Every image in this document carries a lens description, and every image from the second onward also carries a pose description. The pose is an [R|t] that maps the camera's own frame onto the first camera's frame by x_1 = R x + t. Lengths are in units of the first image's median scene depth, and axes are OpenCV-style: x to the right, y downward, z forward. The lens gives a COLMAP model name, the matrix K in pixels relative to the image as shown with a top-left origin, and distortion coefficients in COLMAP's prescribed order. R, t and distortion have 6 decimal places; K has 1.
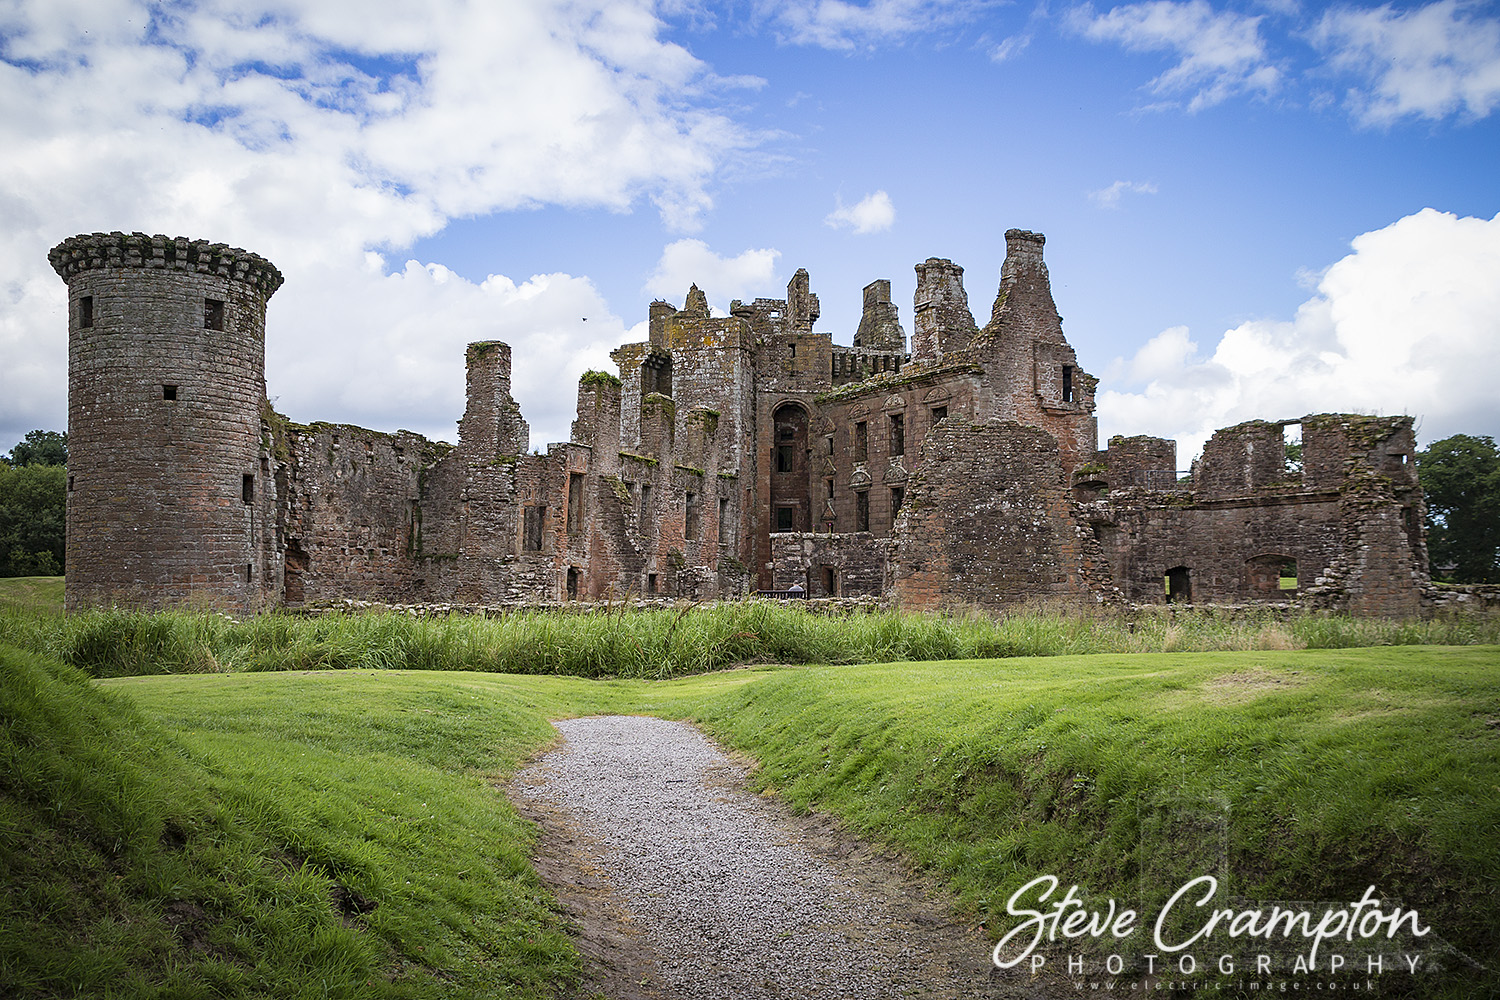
lens RADIAL K [[1274.5, 0, 726.1], [0, 1274.5, 499.6], [0, 0, 1]] dist [0.003581, 0.001597]
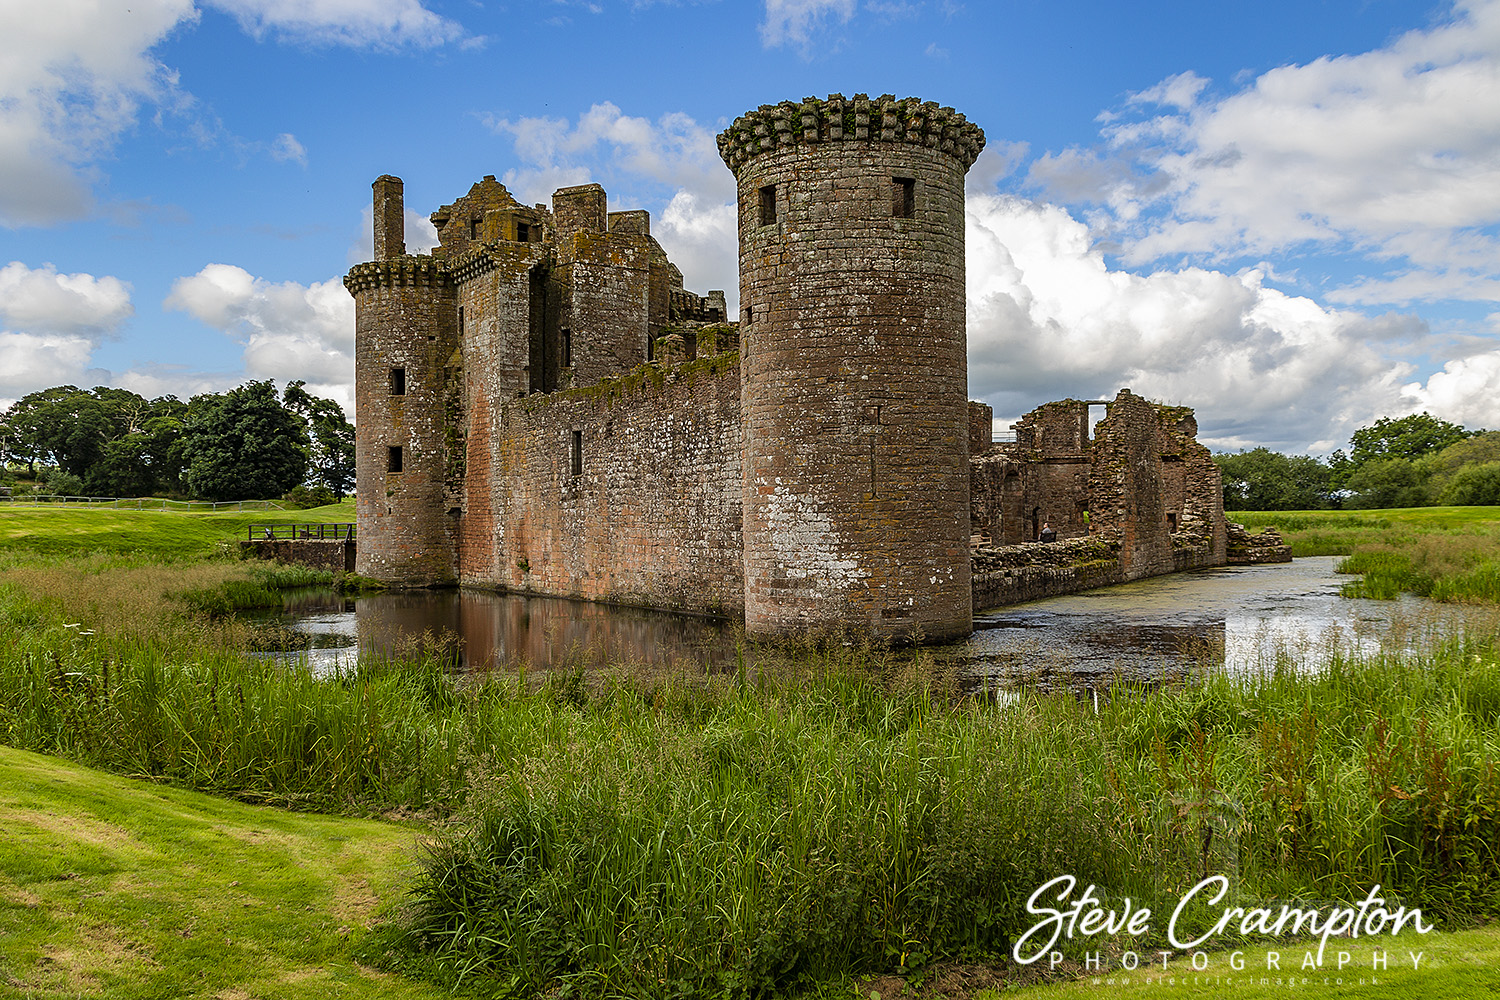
lens RADIAL K [[1321.6, 0, 869.9], [0, 1321.6, 461.5], [0, 0, 1]] dist [0.055817, 0.004886]
pose [[0.531206, 0.022949, 0.846932, -0.792534], [-0.048075, 0.998839, 0.003088, 0.008917], [-0.845877, -0.042357, 0.531693, 0.382306]]
